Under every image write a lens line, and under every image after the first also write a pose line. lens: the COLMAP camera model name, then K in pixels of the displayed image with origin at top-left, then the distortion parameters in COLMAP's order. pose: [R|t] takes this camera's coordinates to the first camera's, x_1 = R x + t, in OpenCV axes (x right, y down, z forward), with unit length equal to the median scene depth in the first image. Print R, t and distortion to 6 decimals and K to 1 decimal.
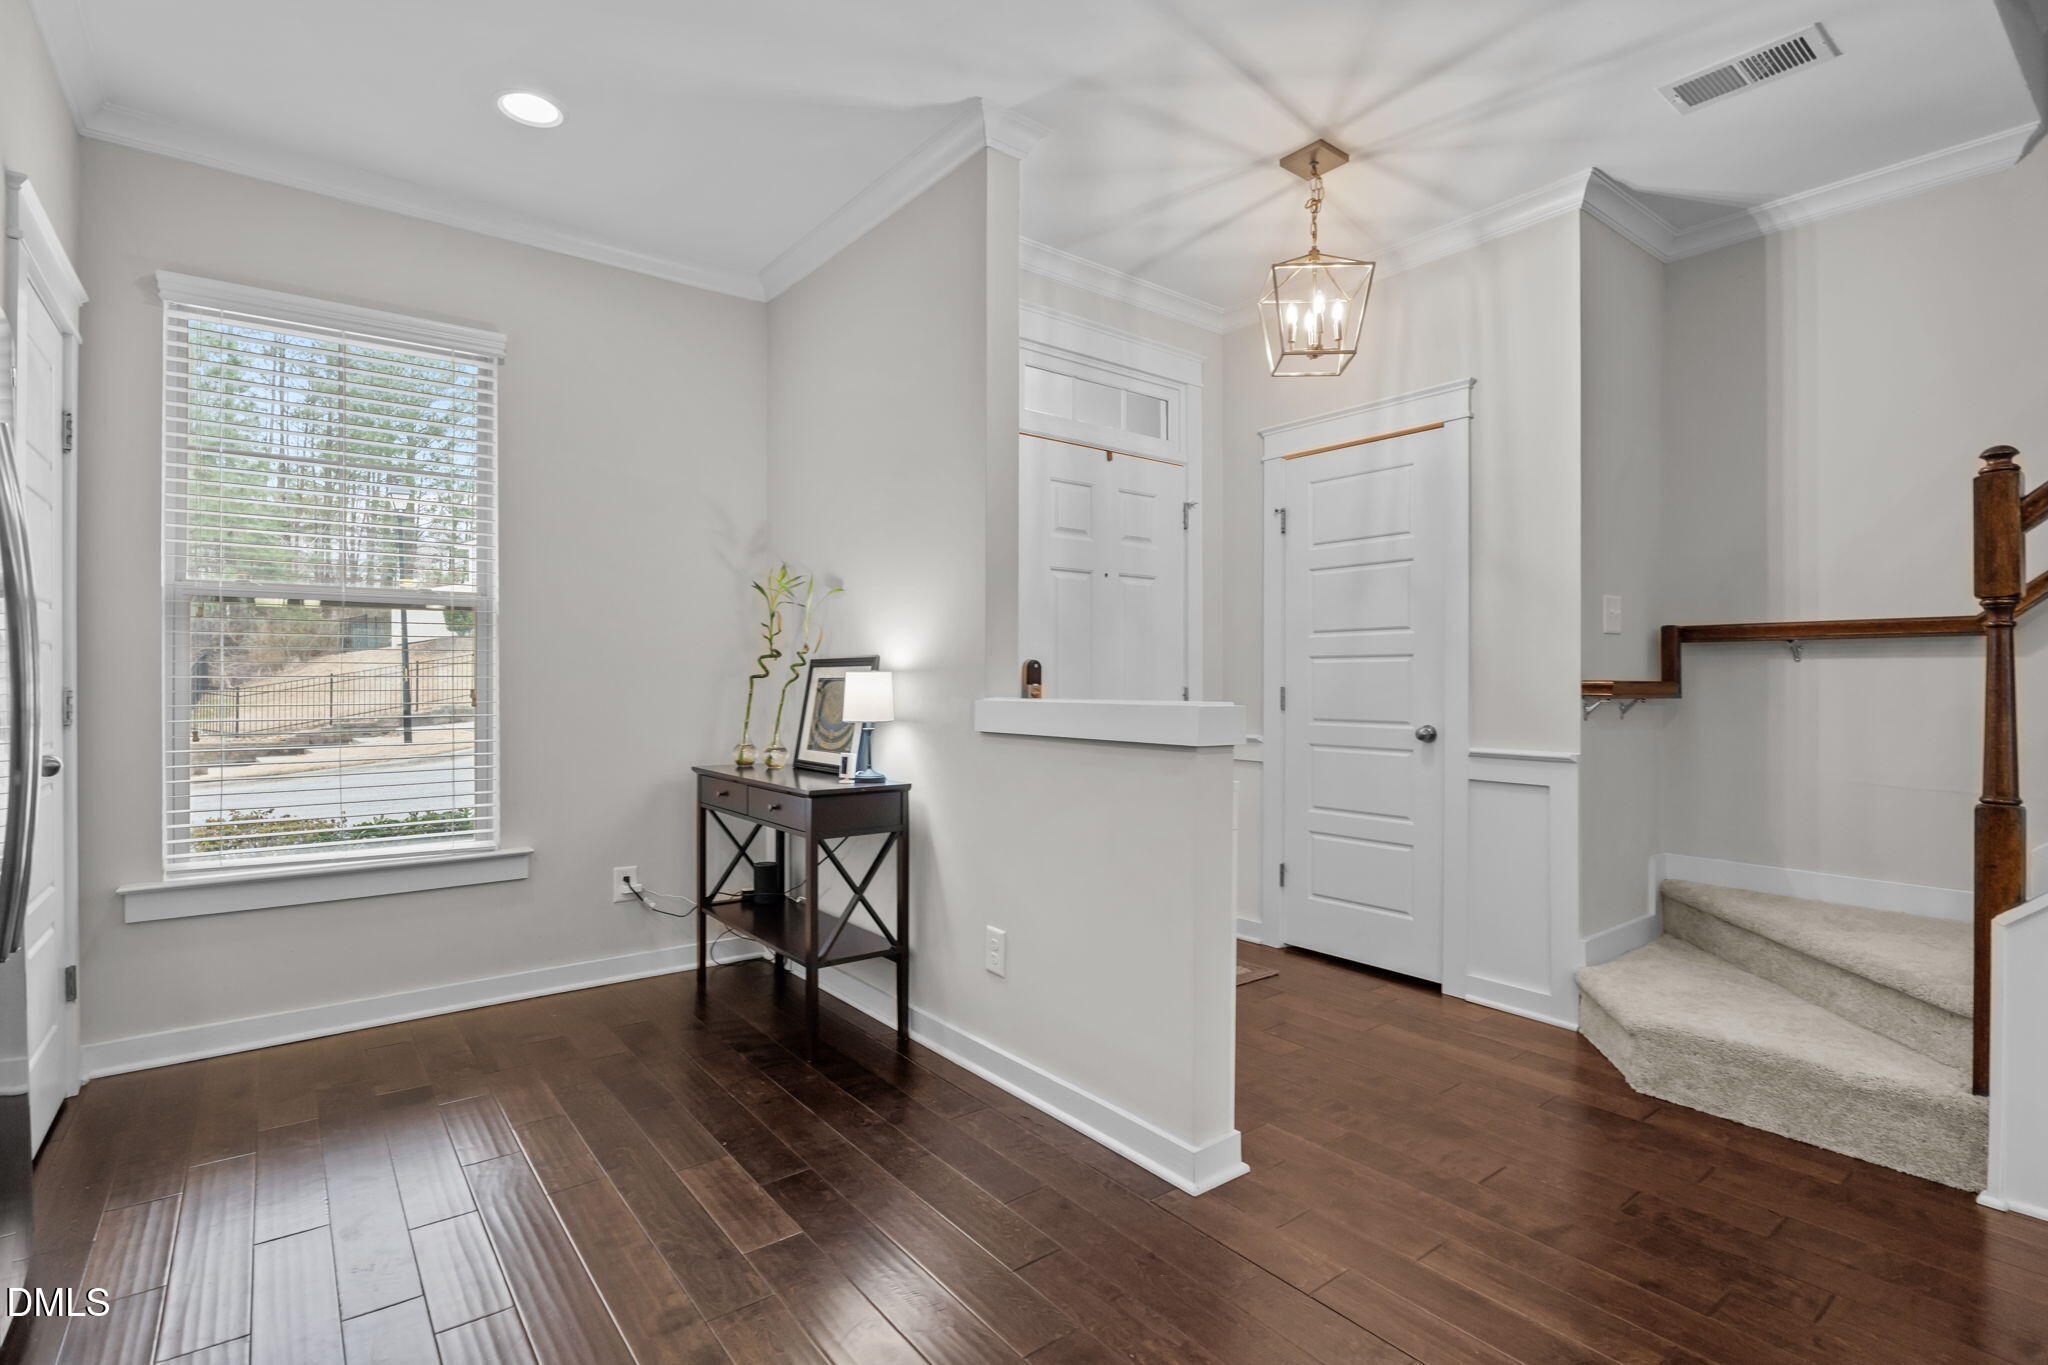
lens RADIAL K [[986.6, 0, 1039.4], [0, 986.6, 682.7], [0, 0, 1]] dist [-0.010960, 0.003688]
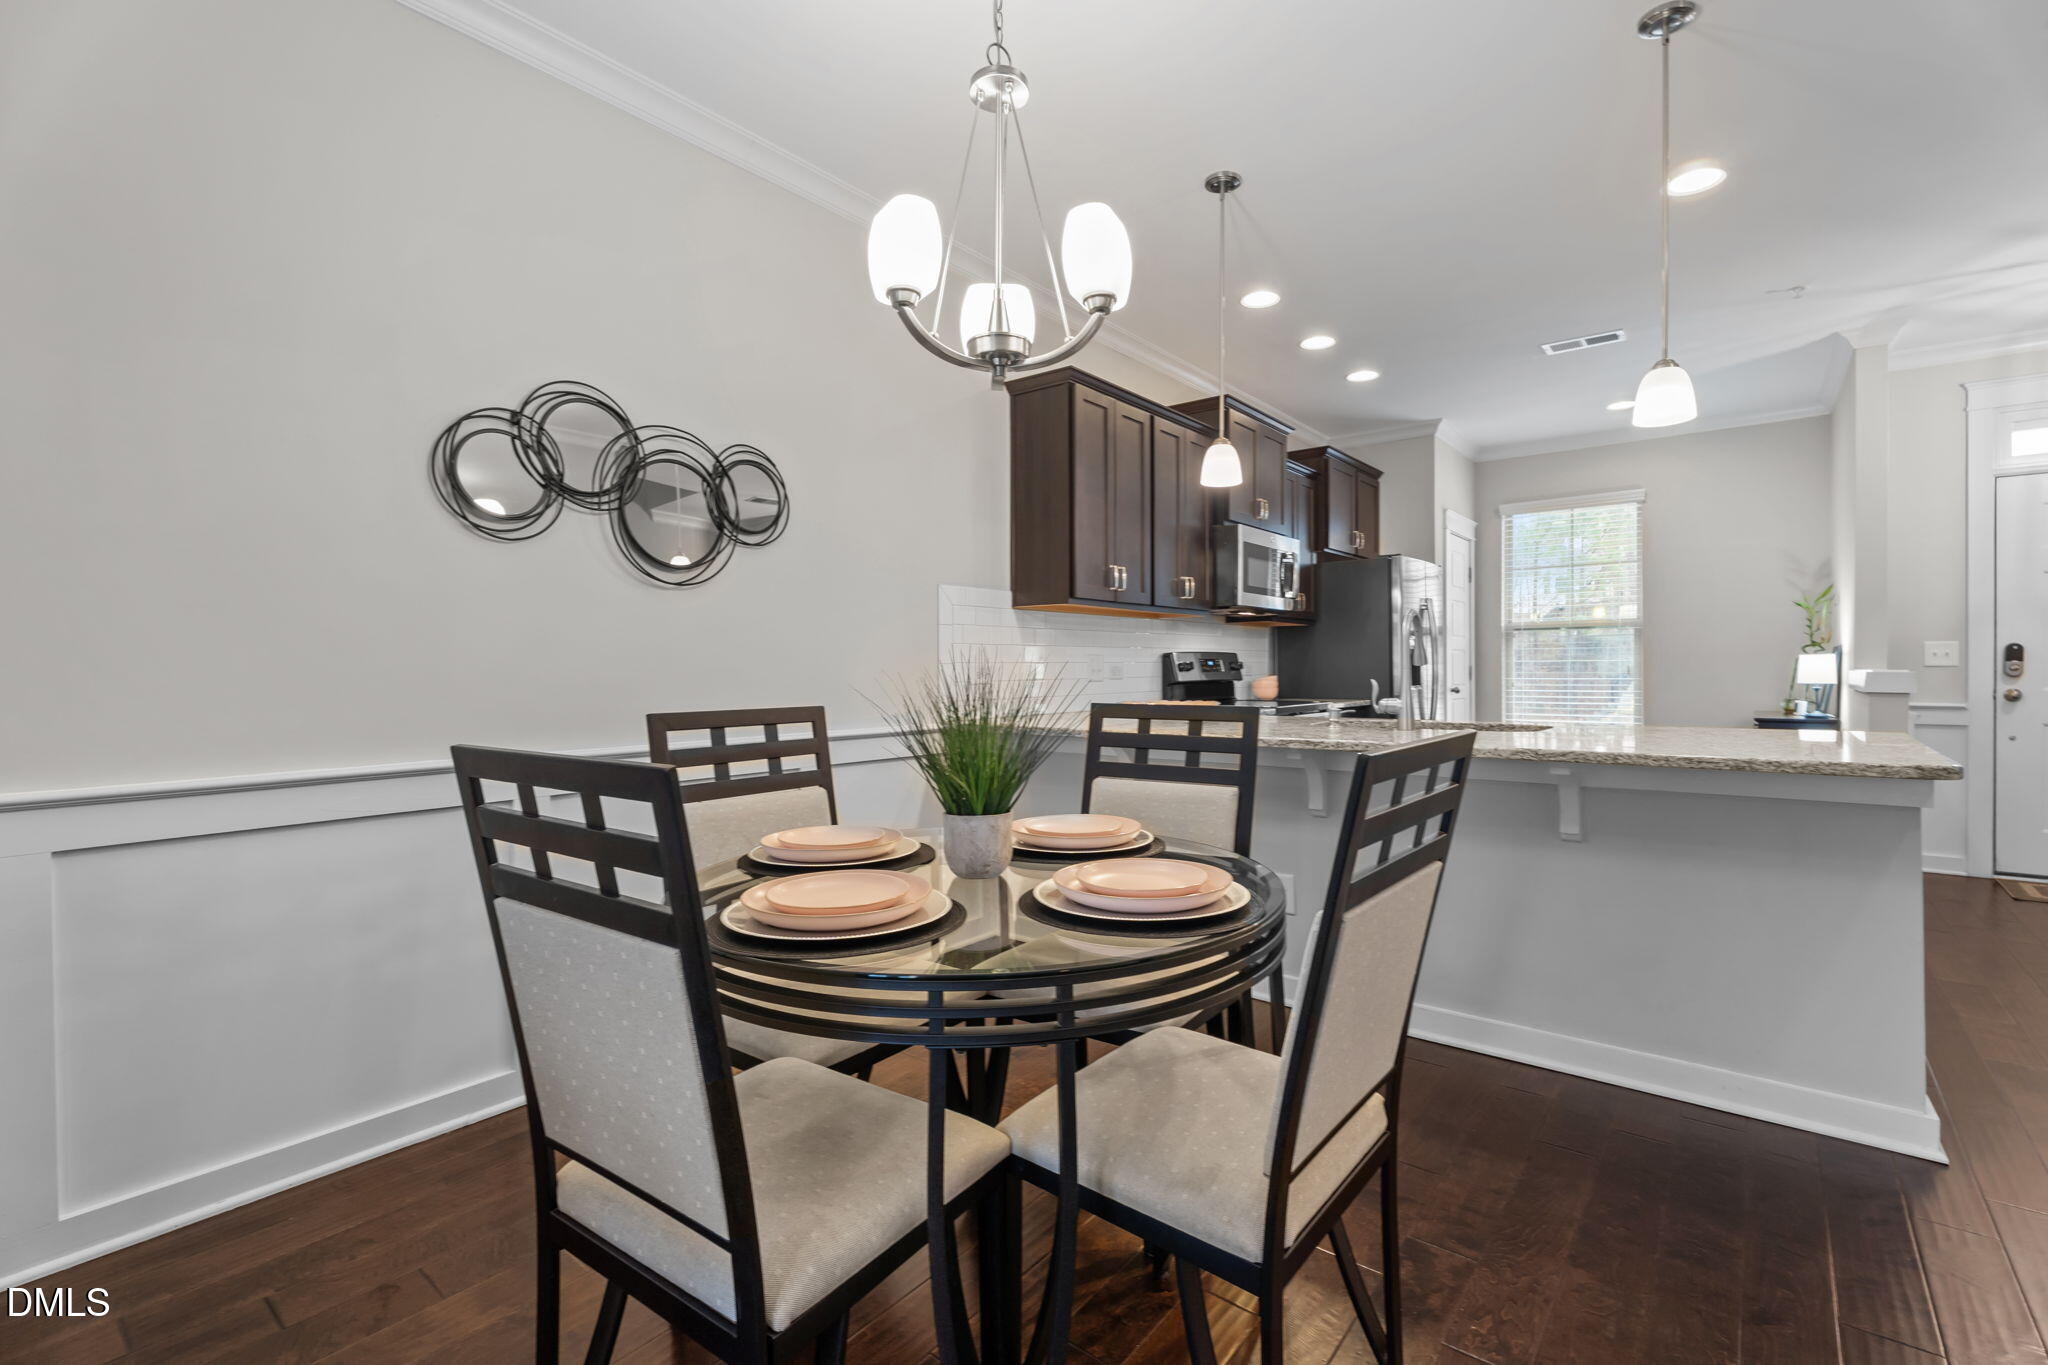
lens RADIAL K [[896.7, 0, 1052.1], [0, 896.7, 667.1], [0, 0, 1]] dist [0.016647, -0.000533]
pose [[0.241575, 0.001403, -0.970381, 0.958776], [0.003159, 0.999993, 0.002232, 0.001661], [0.970377, -0.003605, 0.241569, -0.622513]]
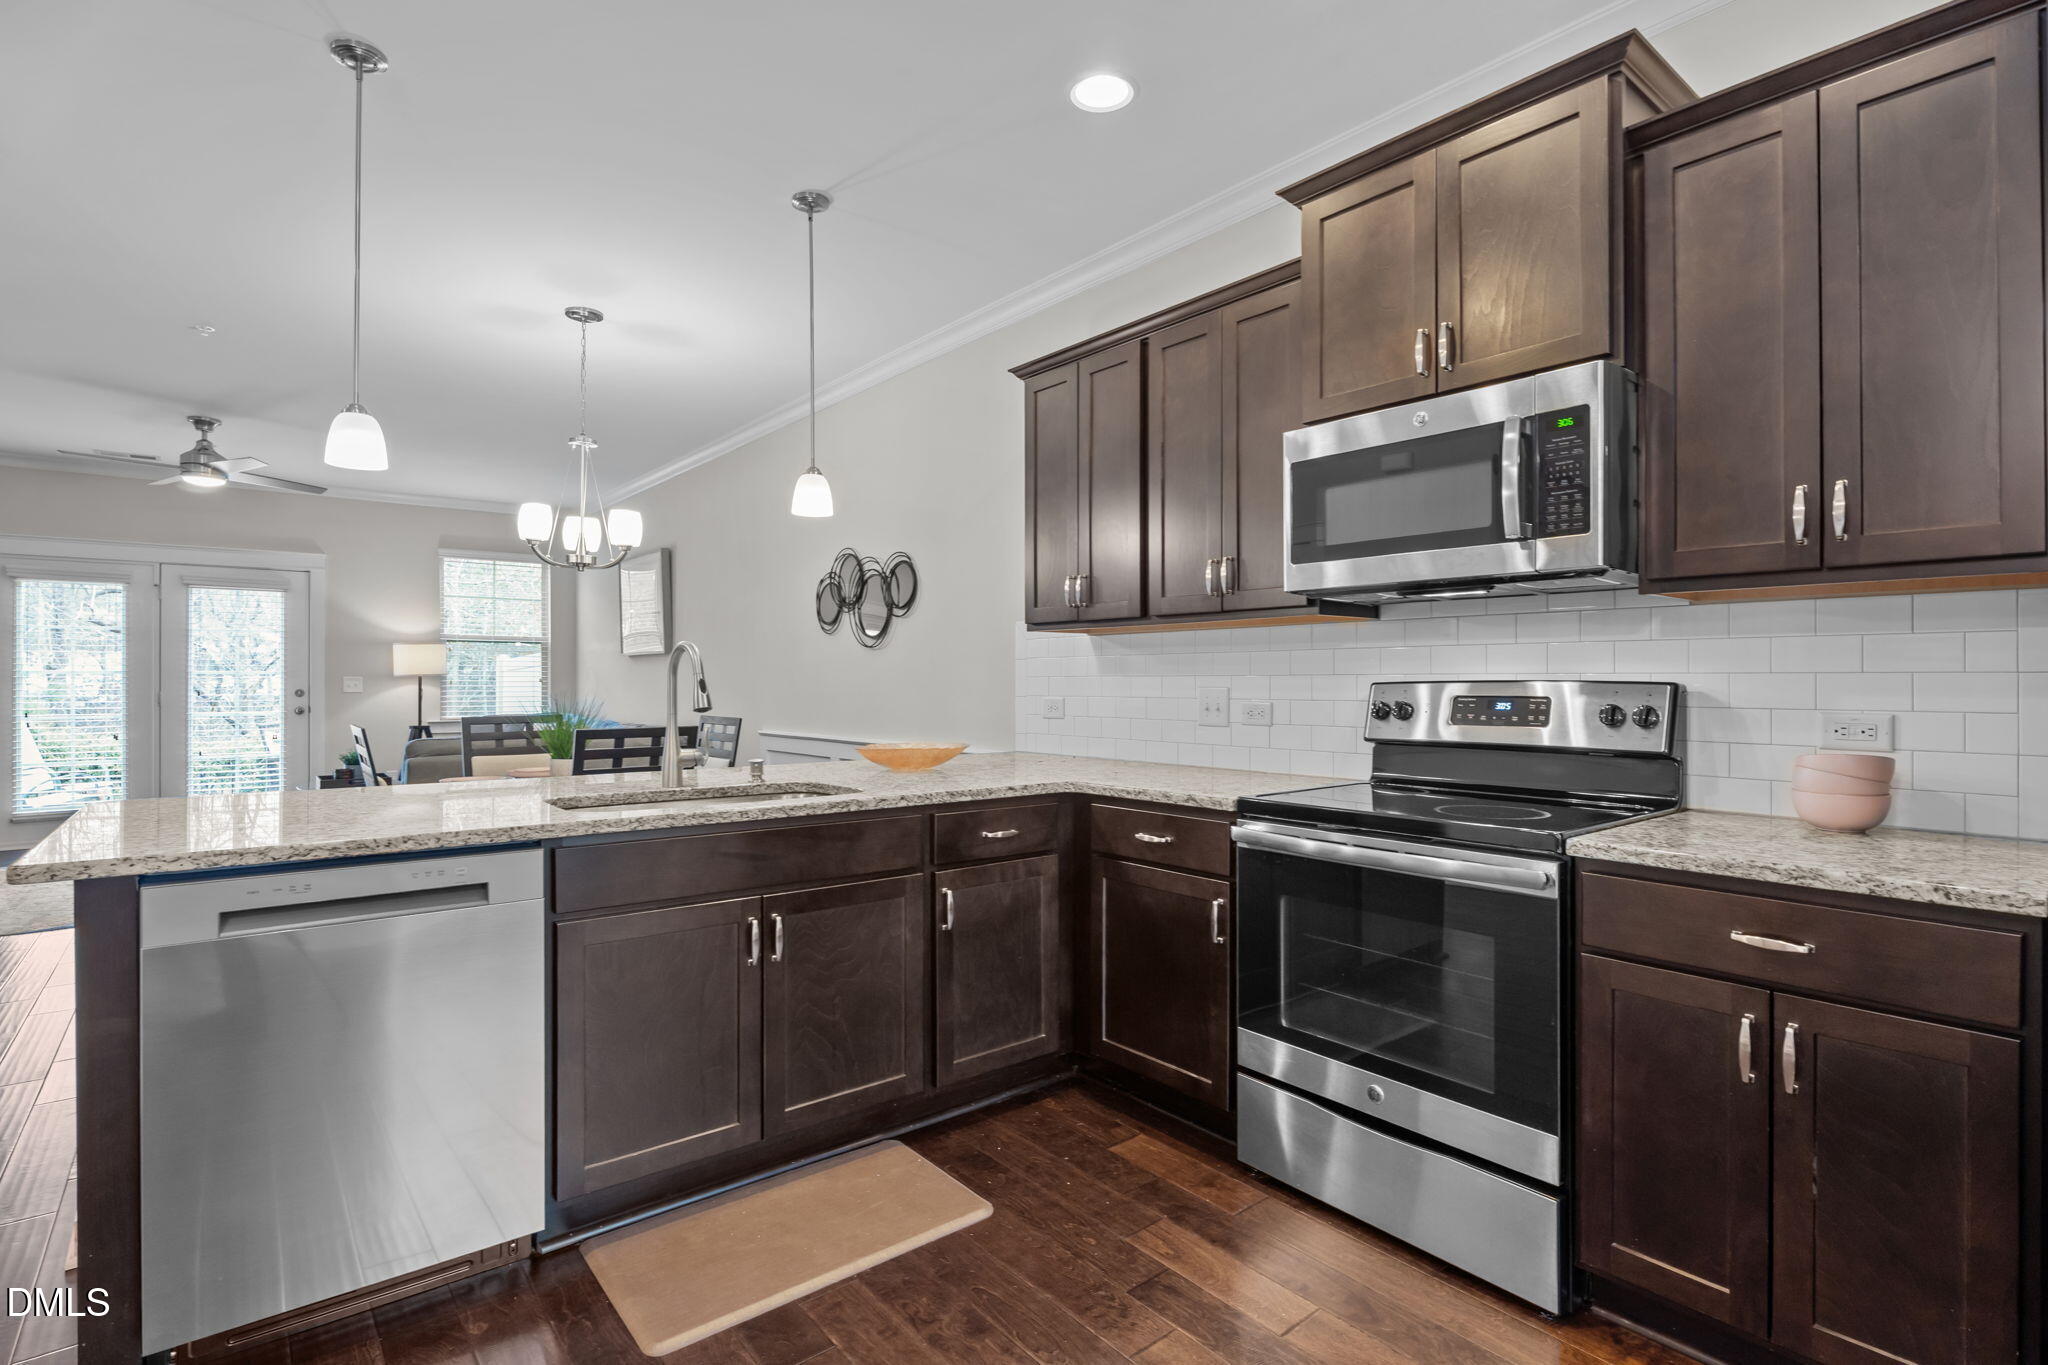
lens RADIAL K [[986.6, 0, 1038.1], [0, 986.6, 676.0], [0, 0, 1]] dist [-0.010960, 0.003688]
pose [[-0.999538, -0.001244, -0.030372, -0.039193], [-0.001188, 0.999998, -0.001889, -0.020958], [0.030375, -0.001852, -0.999537, 0.682511]]
